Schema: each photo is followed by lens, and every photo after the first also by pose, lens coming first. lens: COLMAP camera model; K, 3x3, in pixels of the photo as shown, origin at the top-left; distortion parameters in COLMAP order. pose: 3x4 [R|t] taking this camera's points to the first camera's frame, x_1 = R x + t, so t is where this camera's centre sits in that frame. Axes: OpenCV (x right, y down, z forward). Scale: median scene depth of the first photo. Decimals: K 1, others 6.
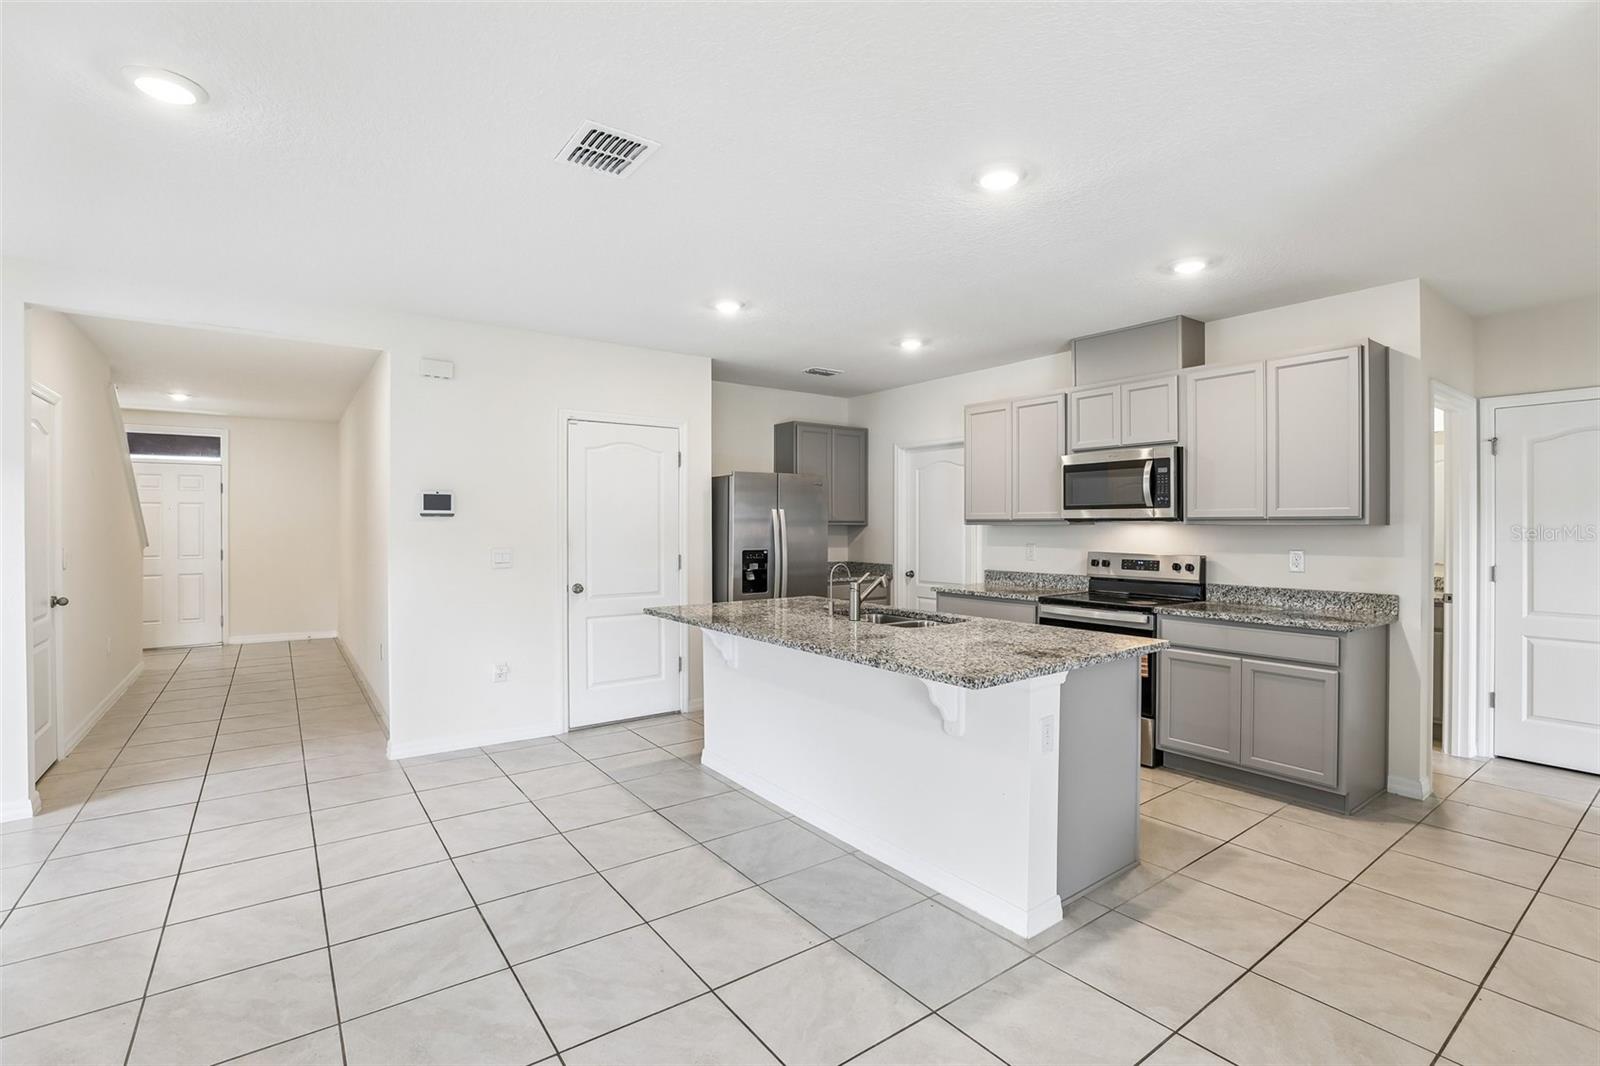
lens RADIAL K [[737.9, 0, 796.3], [0, 737.9, 528.4], [0, 0, 1]] dist [-0.024540, 0.000084]
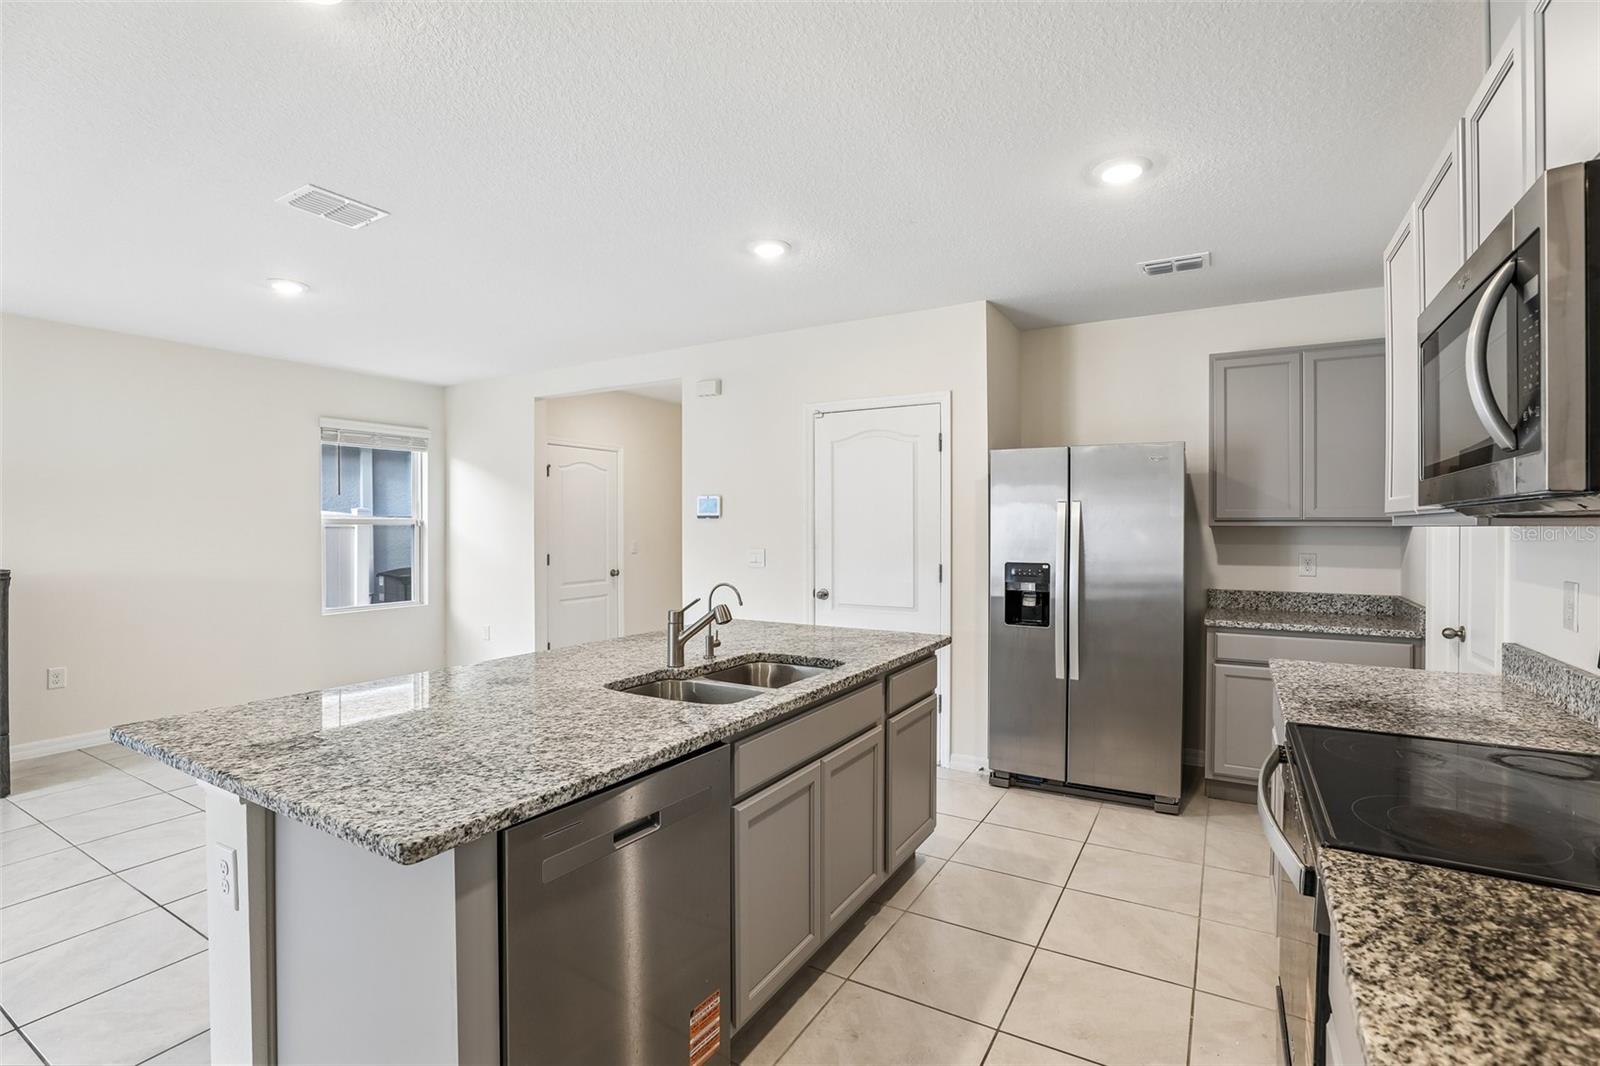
lens RADIAL K [[737.9, 0, 796.3], [0, 737.9, 528.4], [0, 0, 1]] dist [-0.024540, 0.000084]
pose [[0.392032, -0.004143, -0.919942, 0.528819], [-0.010454, 0.999905, -0.008958, 0.006872], [0.919892, 0.013129, 0.391952, 0.582497]]
